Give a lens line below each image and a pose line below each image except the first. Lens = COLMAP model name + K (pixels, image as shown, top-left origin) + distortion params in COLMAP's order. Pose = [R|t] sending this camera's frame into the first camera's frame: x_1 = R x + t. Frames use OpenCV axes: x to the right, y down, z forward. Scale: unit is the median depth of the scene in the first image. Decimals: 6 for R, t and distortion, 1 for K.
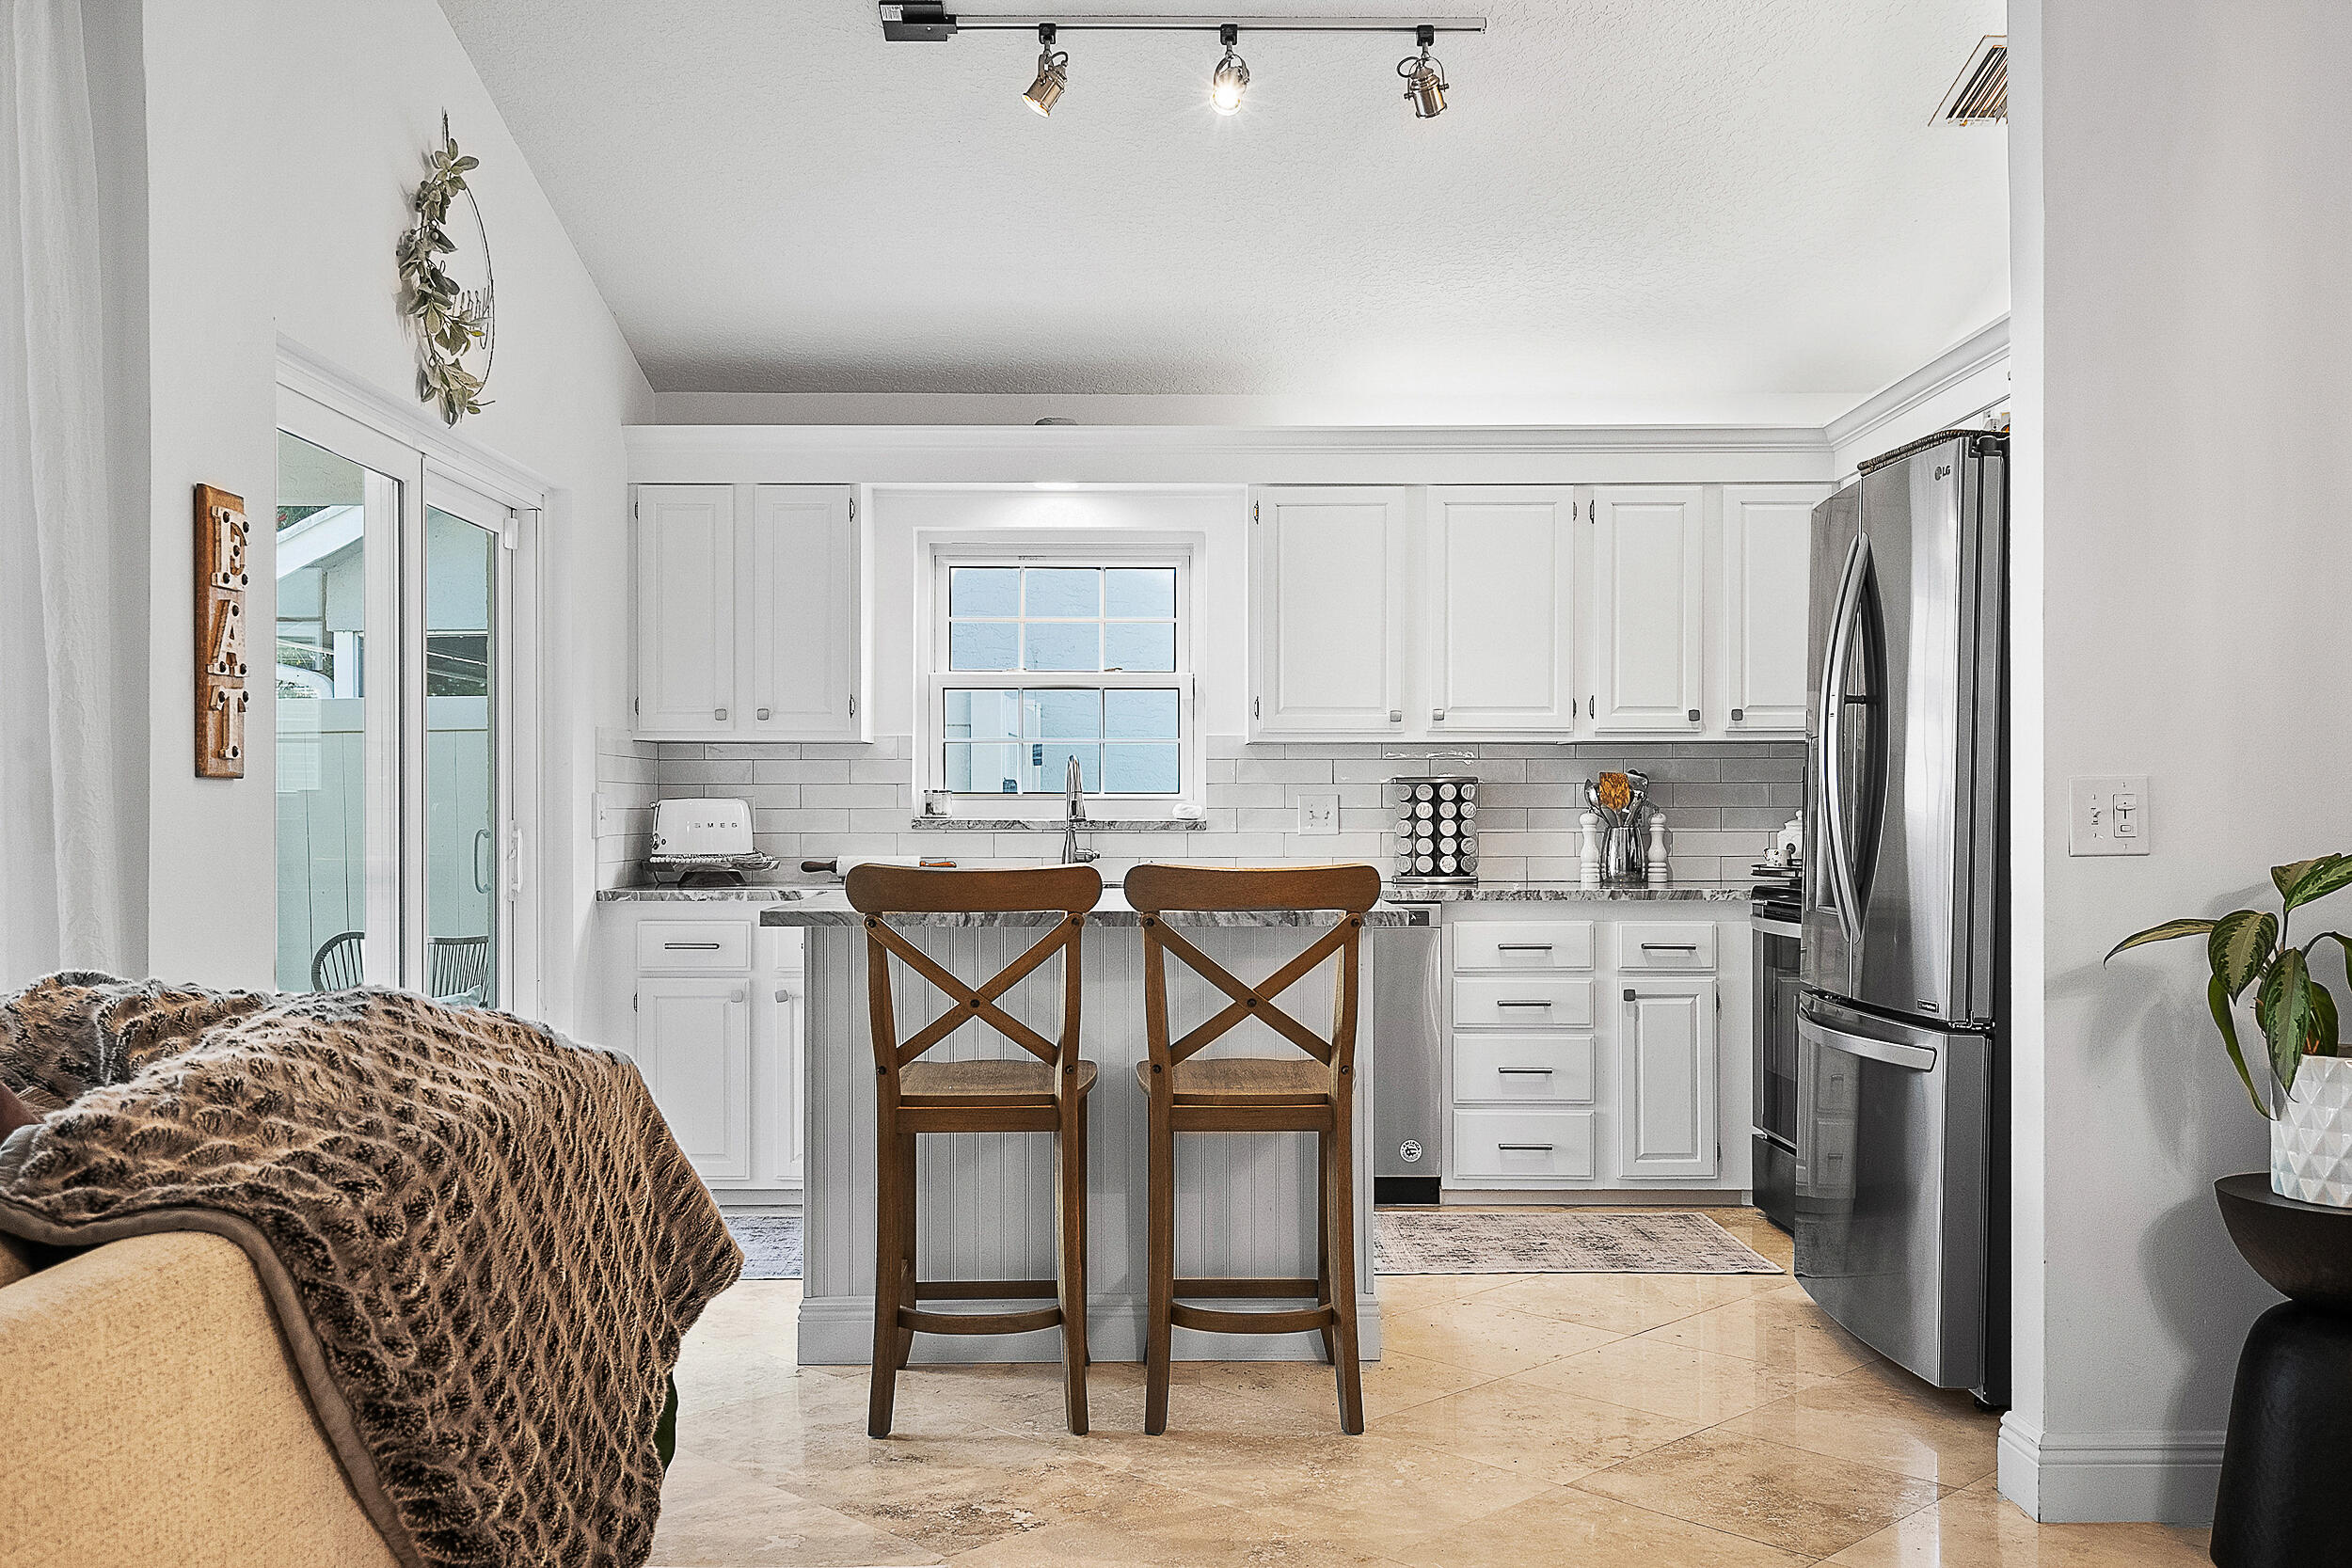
lens RADIAL K [[2037.9, 0, 1156.1], [0, 2037.9, 815.5], [0, 0, 1]] dist [0.011436, -0.017698]
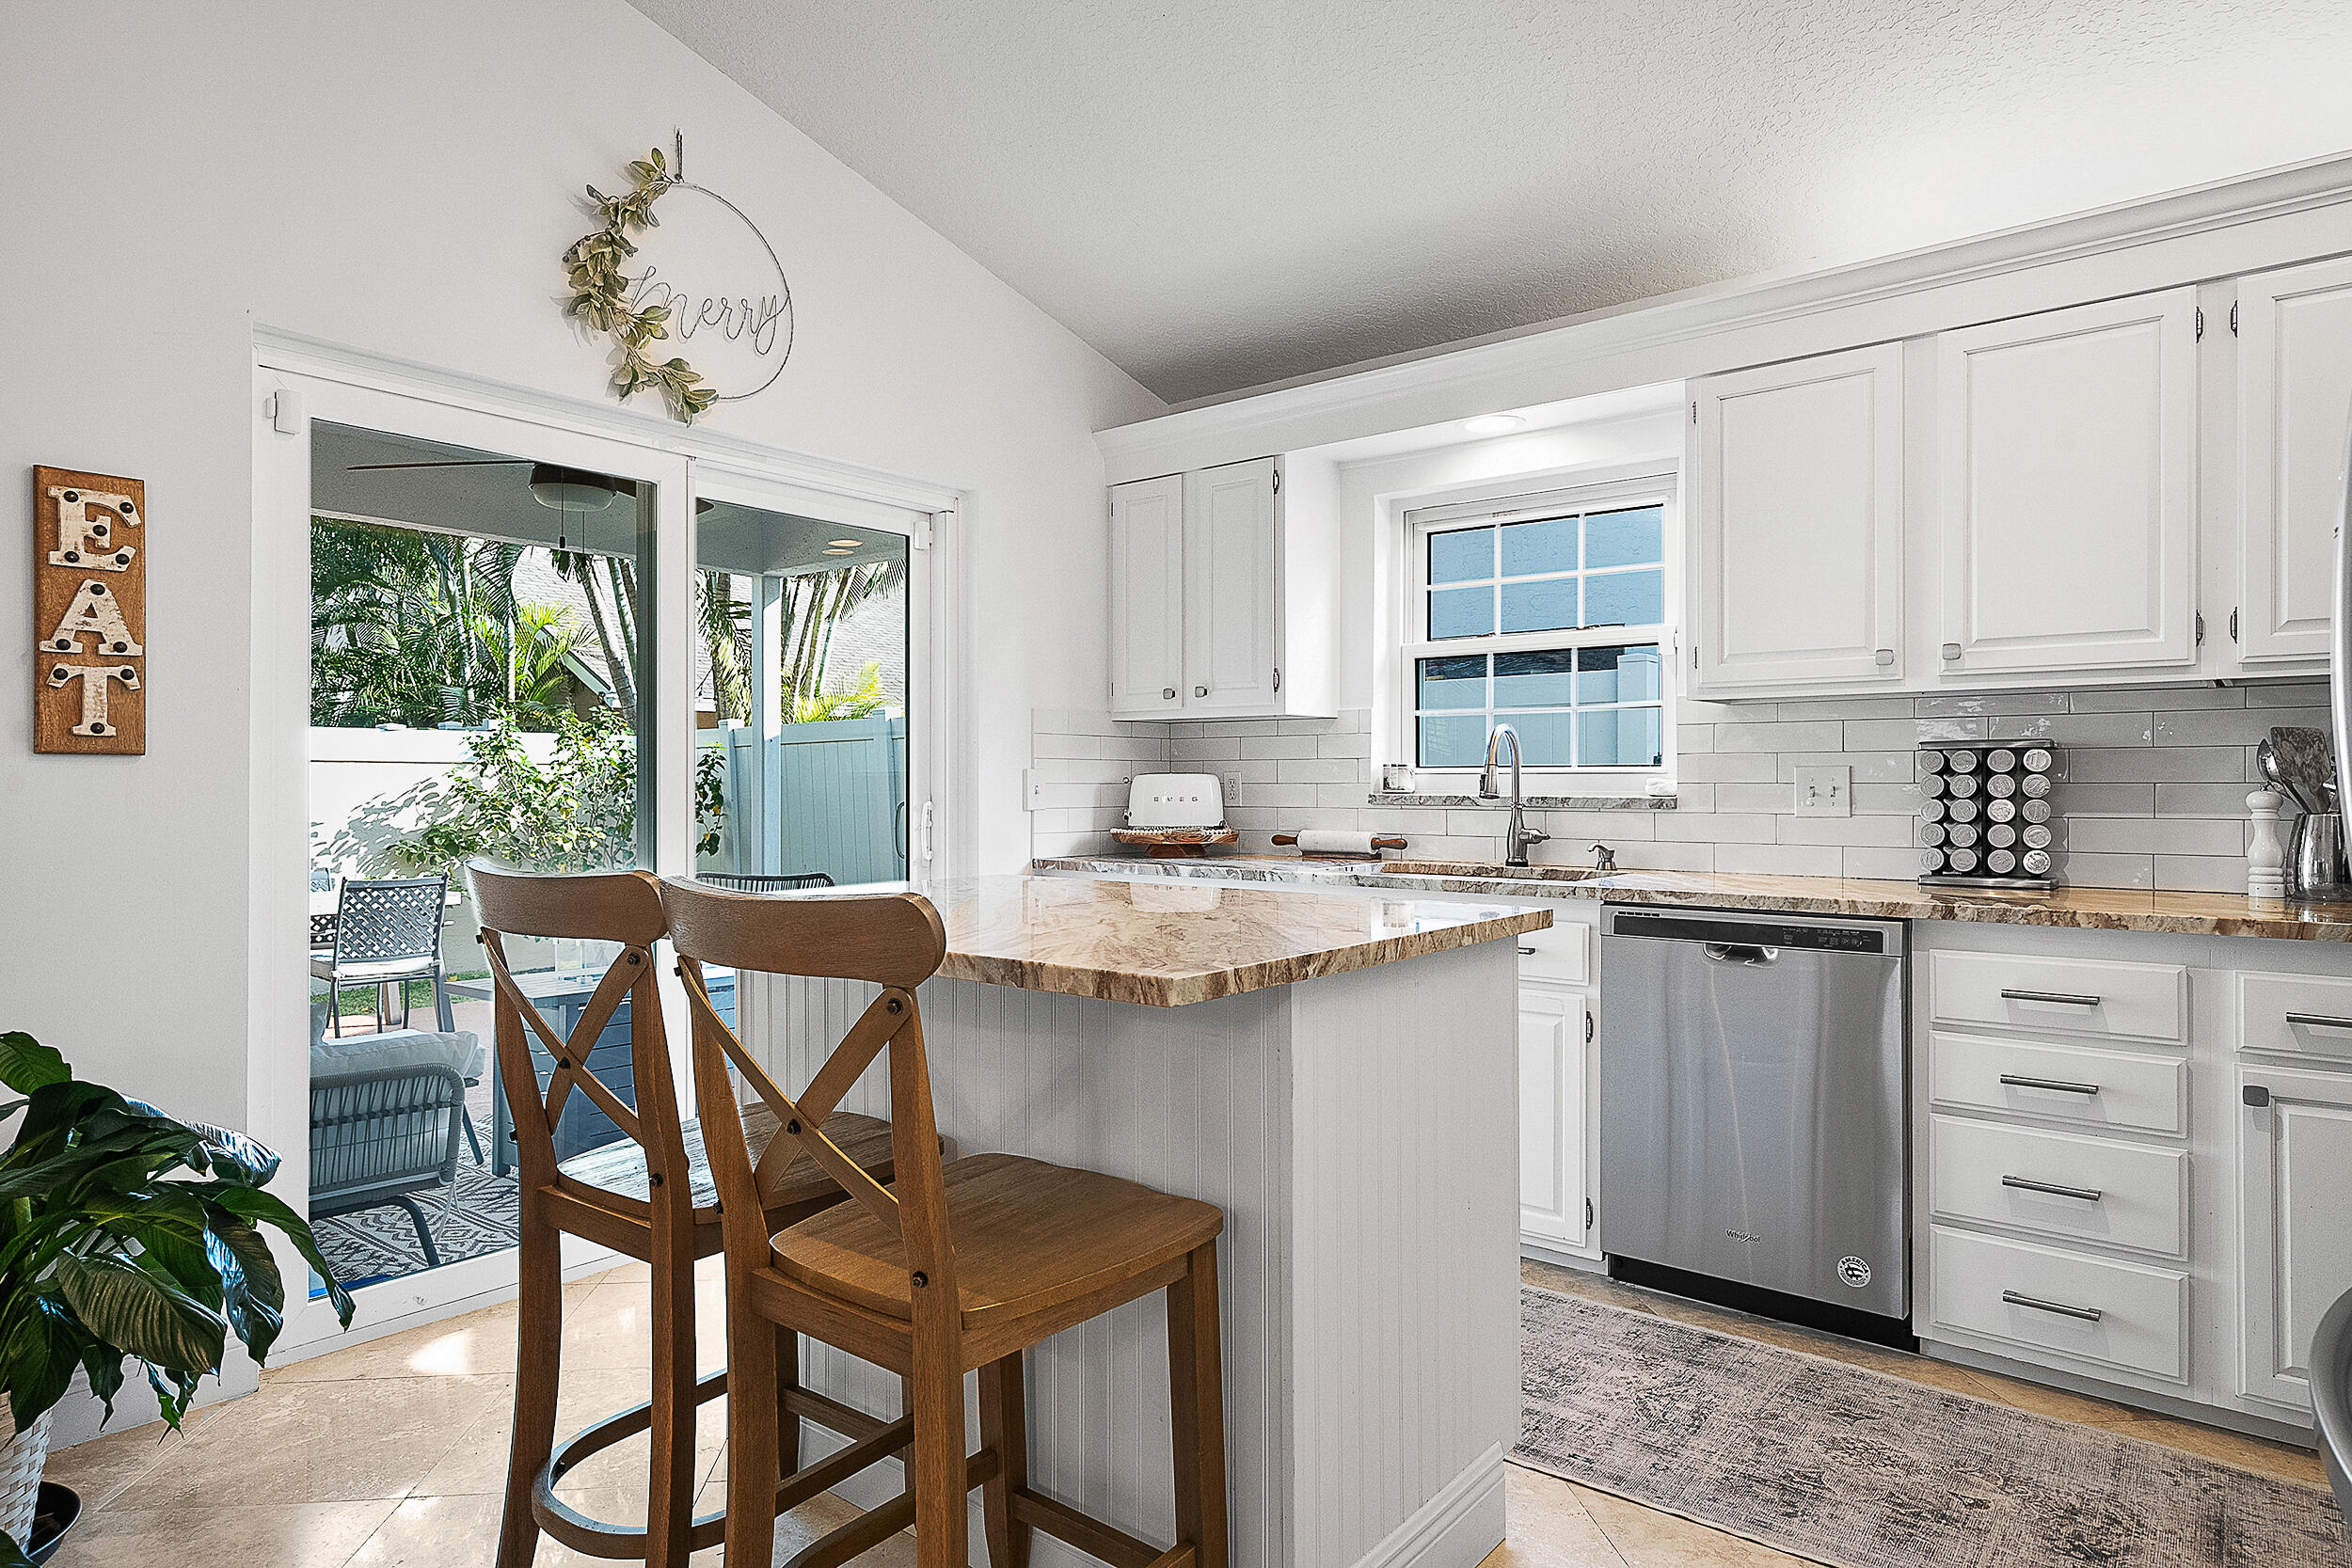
lens RADIAL K [[1318.9, 0, 1162.5], [0, 1318.9, 781.5], [0, 0, 1]] dist [-0.015026, 0.005077]
pose [[0.772200, -0.000615, -0.635379, 0.285995], [-0.002363, 0.999990, -0.003839, -0.002239], [0.635375, 0.004466, 0.772191, 0.627175]]
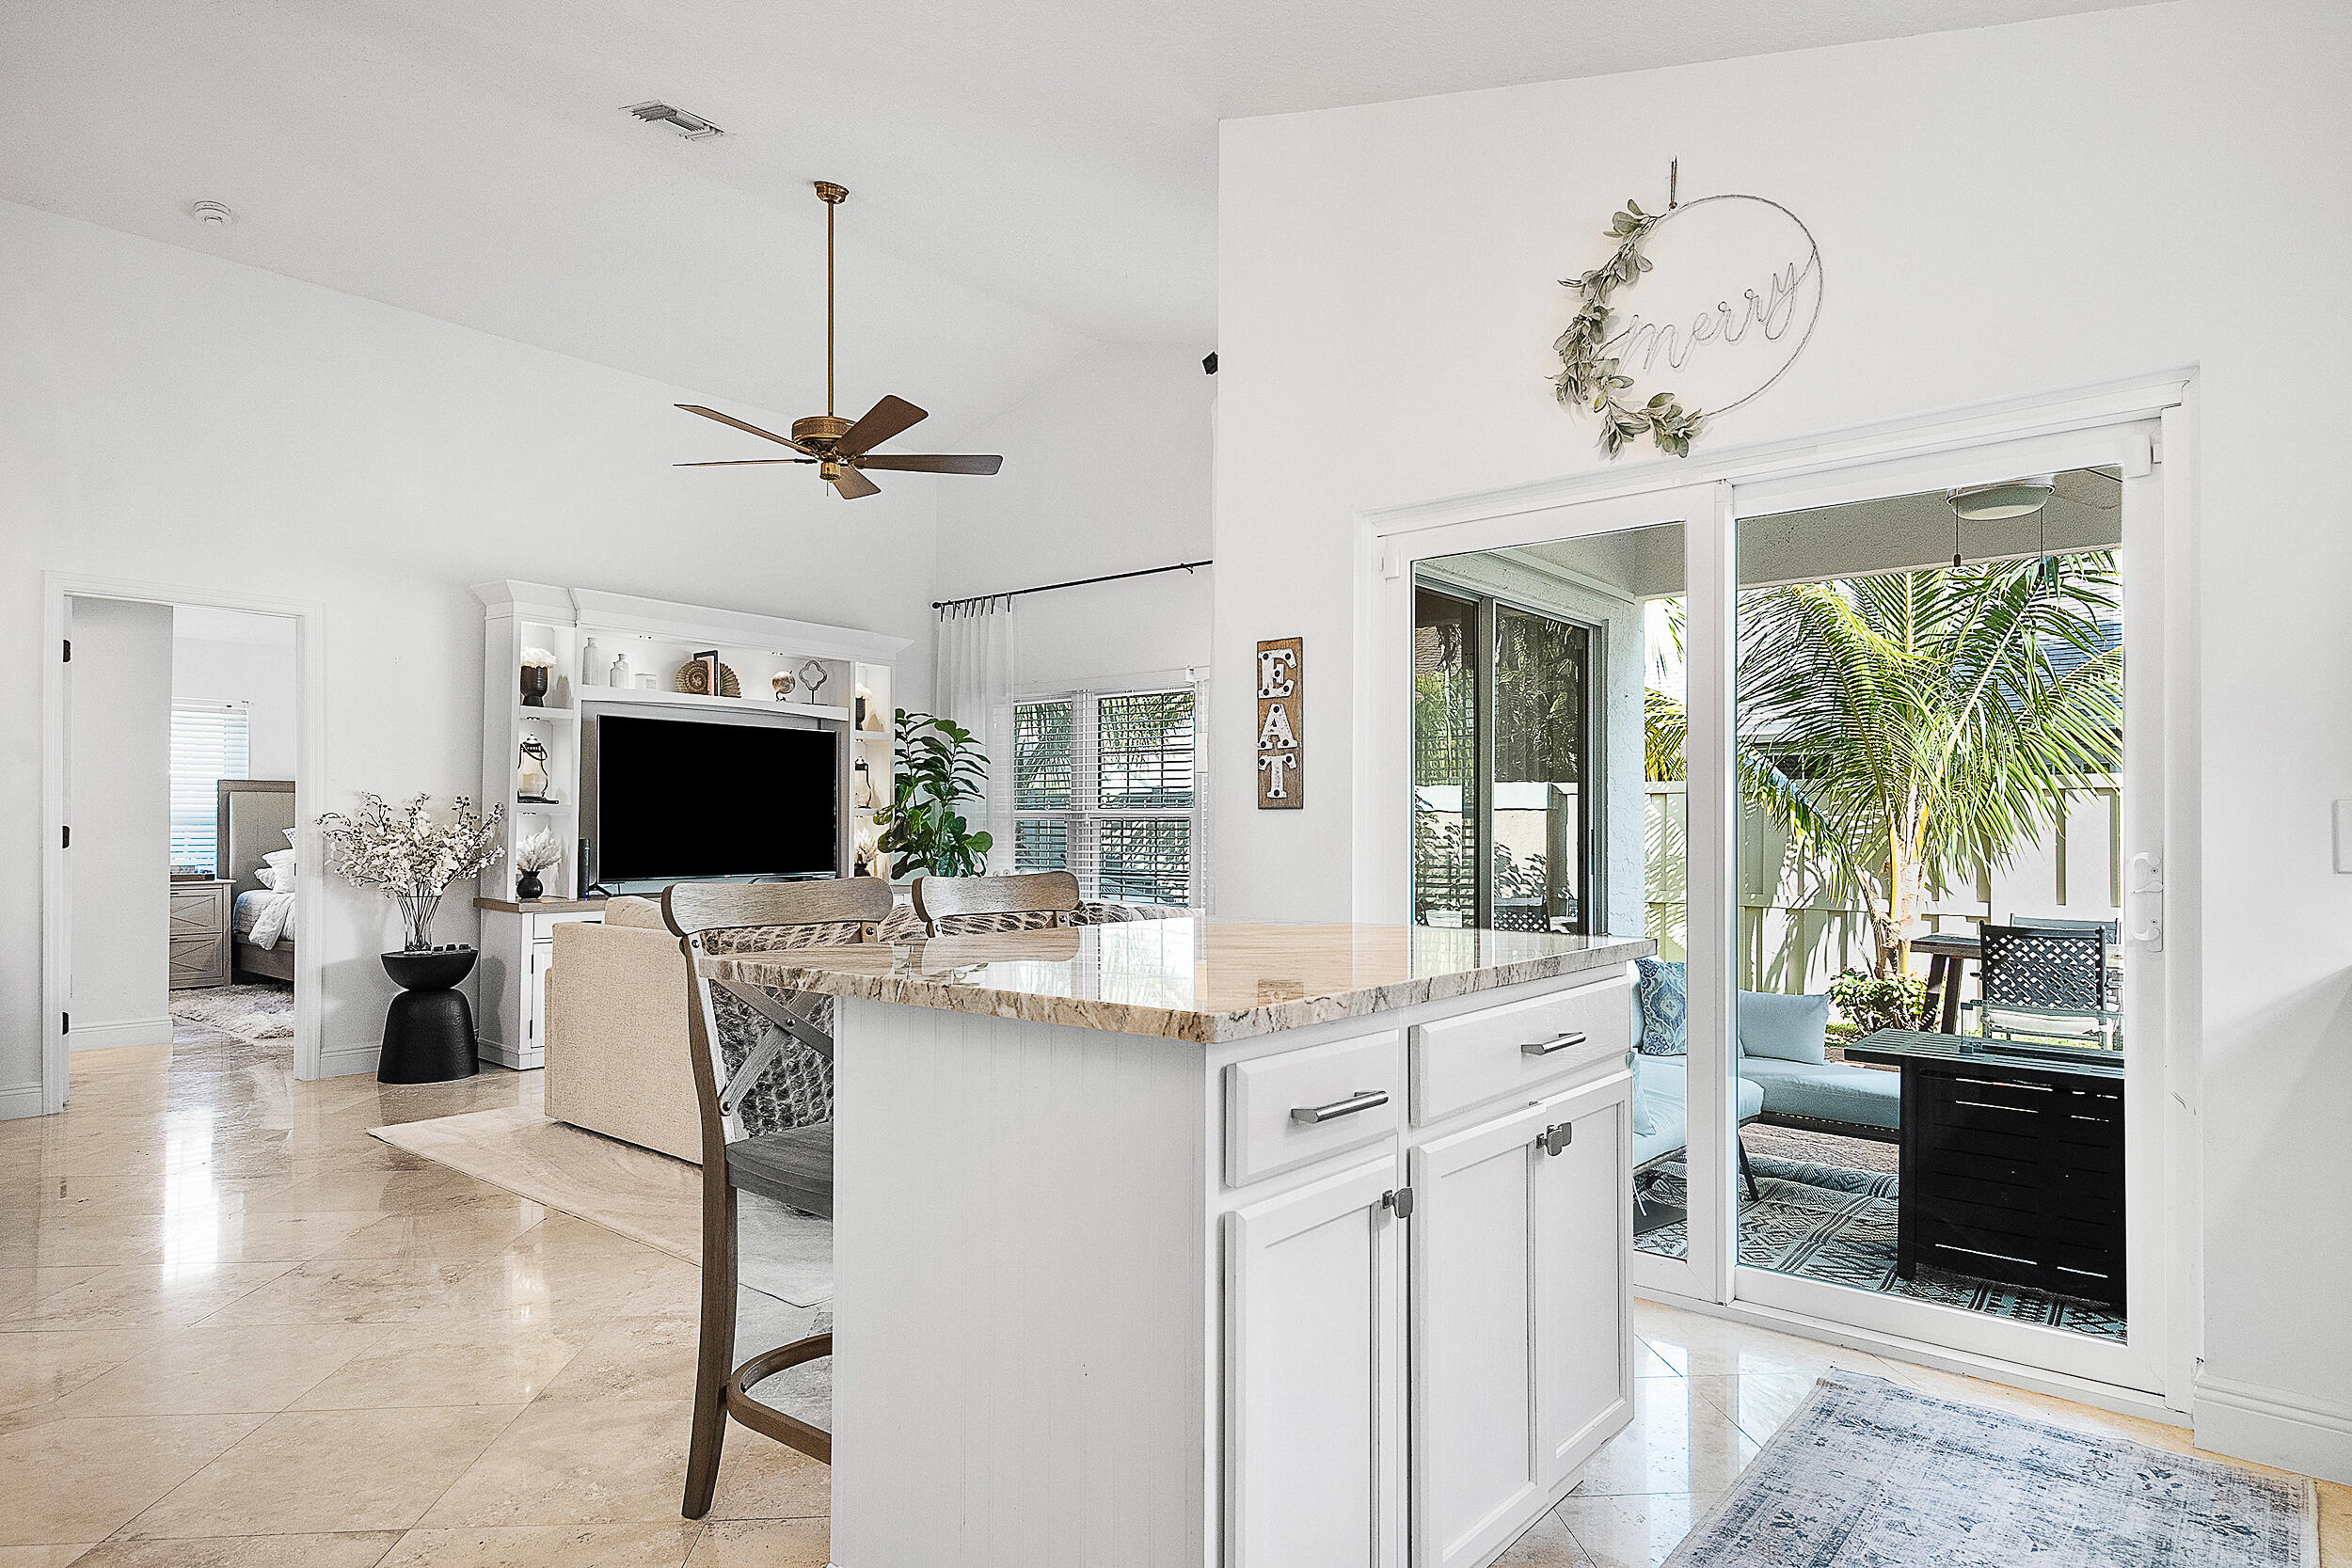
lens RADIAL K [[1312.5, 0, 1168.5], [0, 1312.5, 825.5], [0, 0, 1]] dist [0.006605, -0.000071]
pose [[-0.647058, -0.001064, -0.762440, 0.333040], [-0.002536, 0.999996, 0.000756, -0.003591], [0.762437, 0.002423, -0.647058, 1.257924]]
